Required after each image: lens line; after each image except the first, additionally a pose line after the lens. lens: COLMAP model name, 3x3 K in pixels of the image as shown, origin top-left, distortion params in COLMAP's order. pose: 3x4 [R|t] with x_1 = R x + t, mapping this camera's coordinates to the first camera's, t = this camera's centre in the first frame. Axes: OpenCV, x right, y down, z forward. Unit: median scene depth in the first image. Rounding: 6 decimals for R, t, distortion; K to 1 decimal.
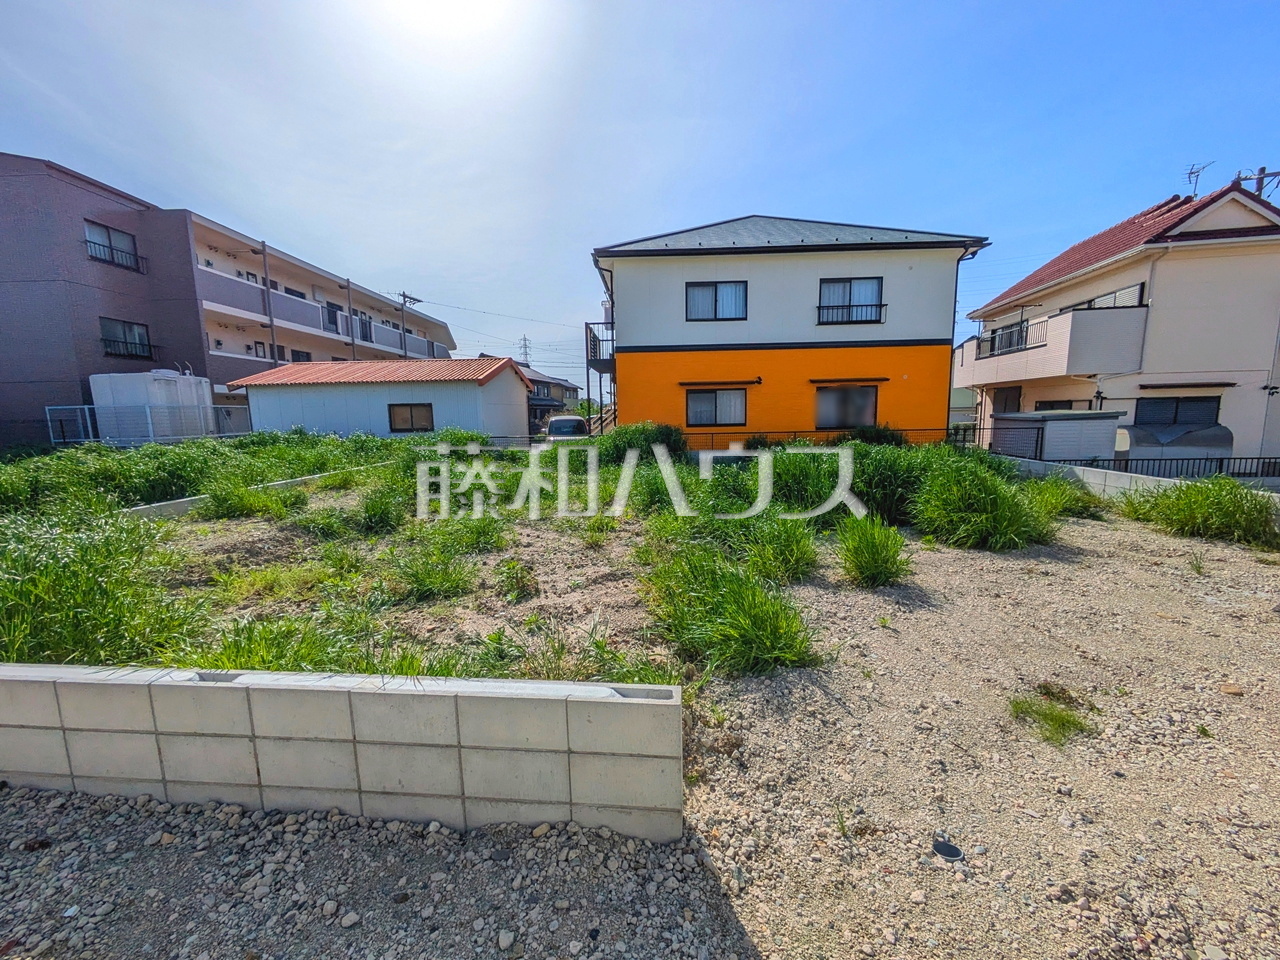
lens RADIAL K [[507.4, 0, 639.3], [0, 507.4, 482.5], [0, 0, 1]] dist [-0.000286, 0.000961]
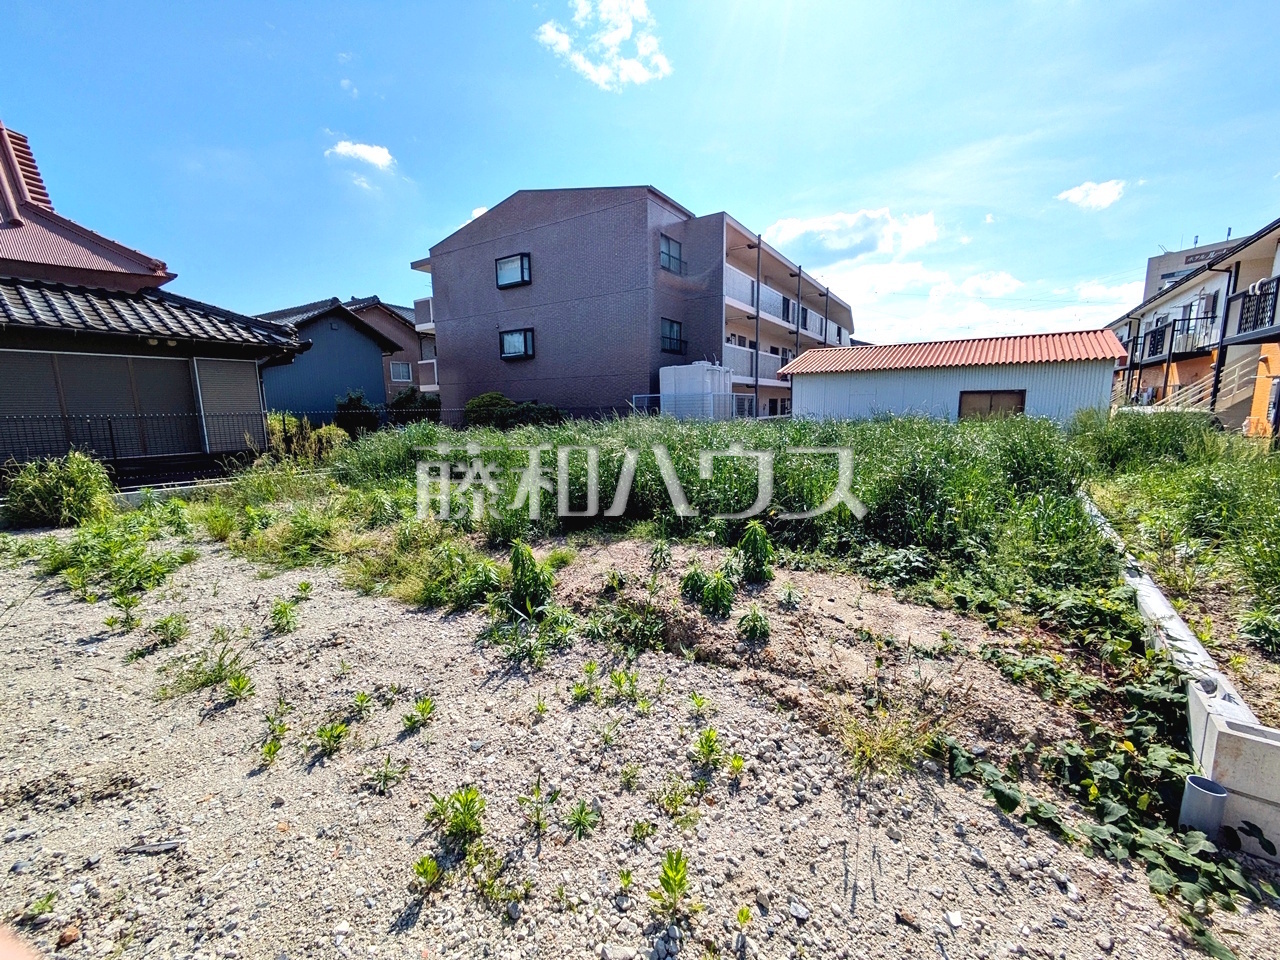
lens RADIAL K [[507.4, 0, 639.3], [0, 507.4, 482.5], [0, 0, 1]] dist [-0.000286, 0.000961]
pose [[0.844687, 0.088366, -0.527916, -0.482676], [-0.077731, 0.996074, 0.042358, 0.003647], [0.529586, 0.005256, 0.848240, -0.005005]]
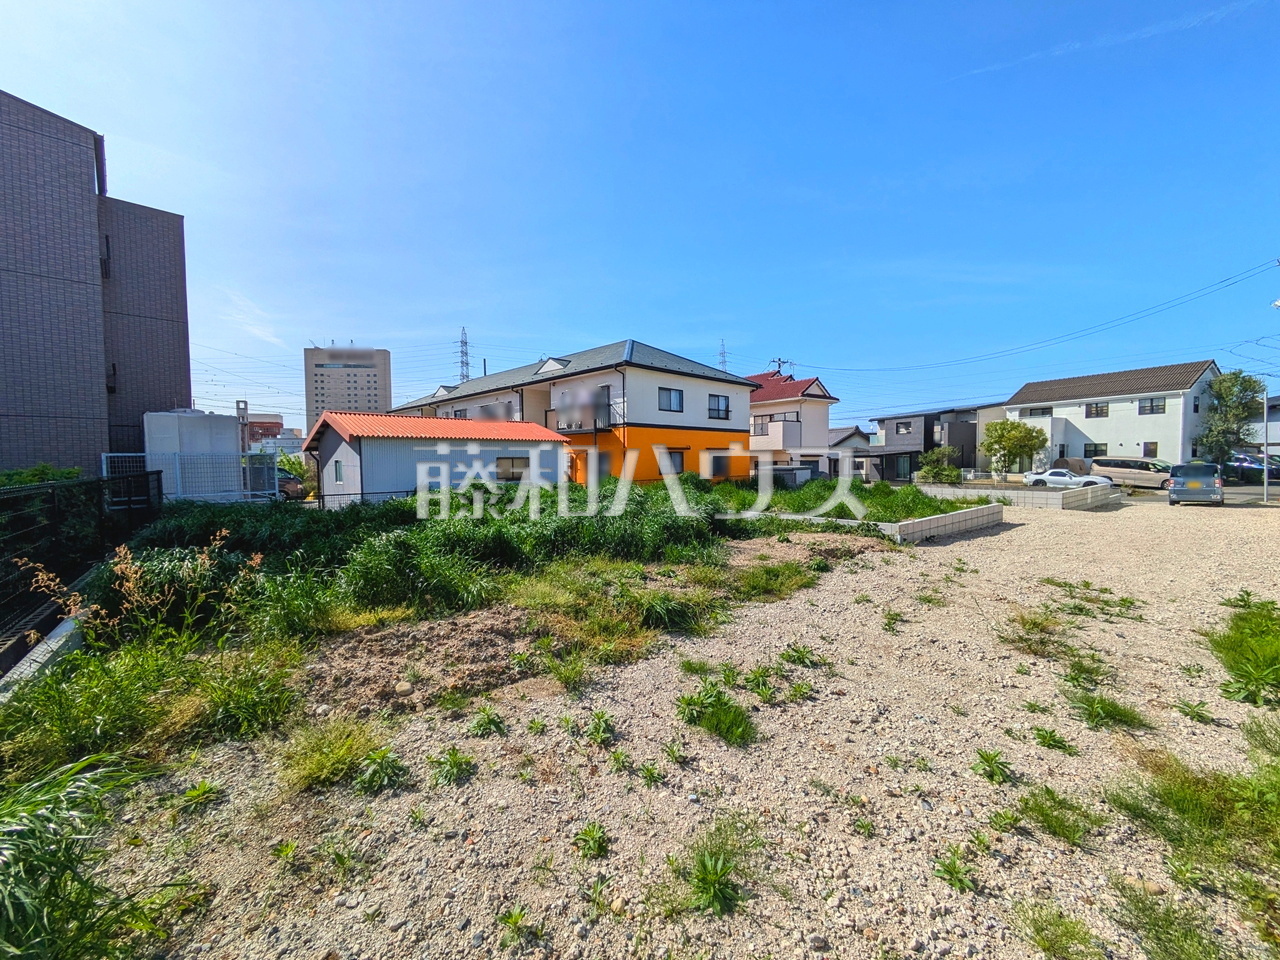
lens RADIAL K [[509.6, 0, 640.1], [0, 509.6, 475.6], [0, 0, 1]] dist [-0.002231, -0.000233]
pose [[0.693548, -0.008465, 0.720361, -1.108997], [0.095070, 0.992261, -0.079871, 0.014466], [-0.714110, 0.123879, 0.688986, -0.053936]]
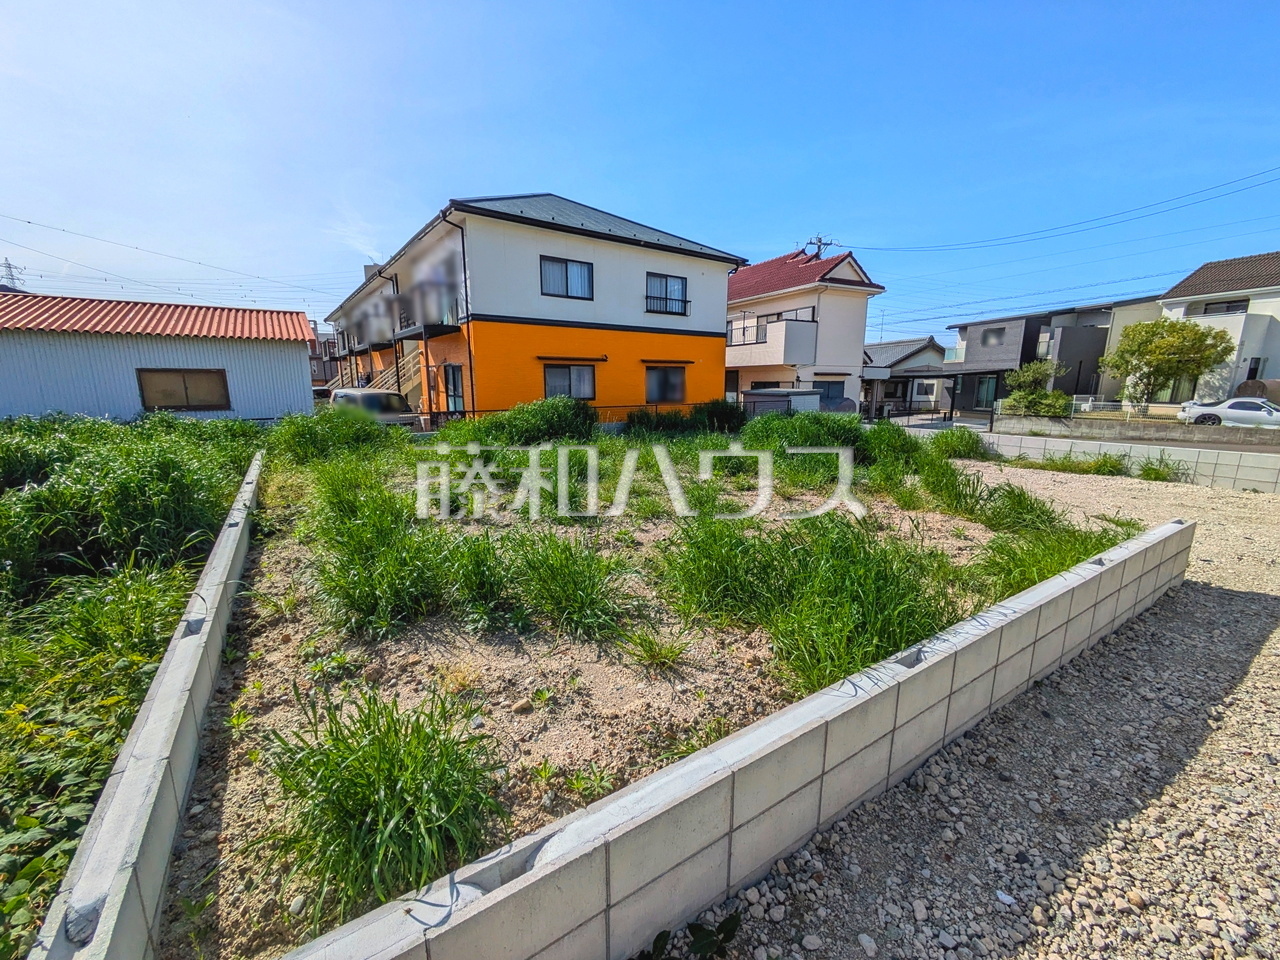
lens RADIAL K [[507.4, 0, 639.3], [0, 507.4, 482.5], [0, 0, 1]] dist [-0.000286, 0.000961]
pose [[0.786989, -0.102366, 0.608415, -0.395814], [0.072023, 0.994640, 0.074186, -0.010572], [-0.612748, -0.014563, 0.790144, 0.086703]]
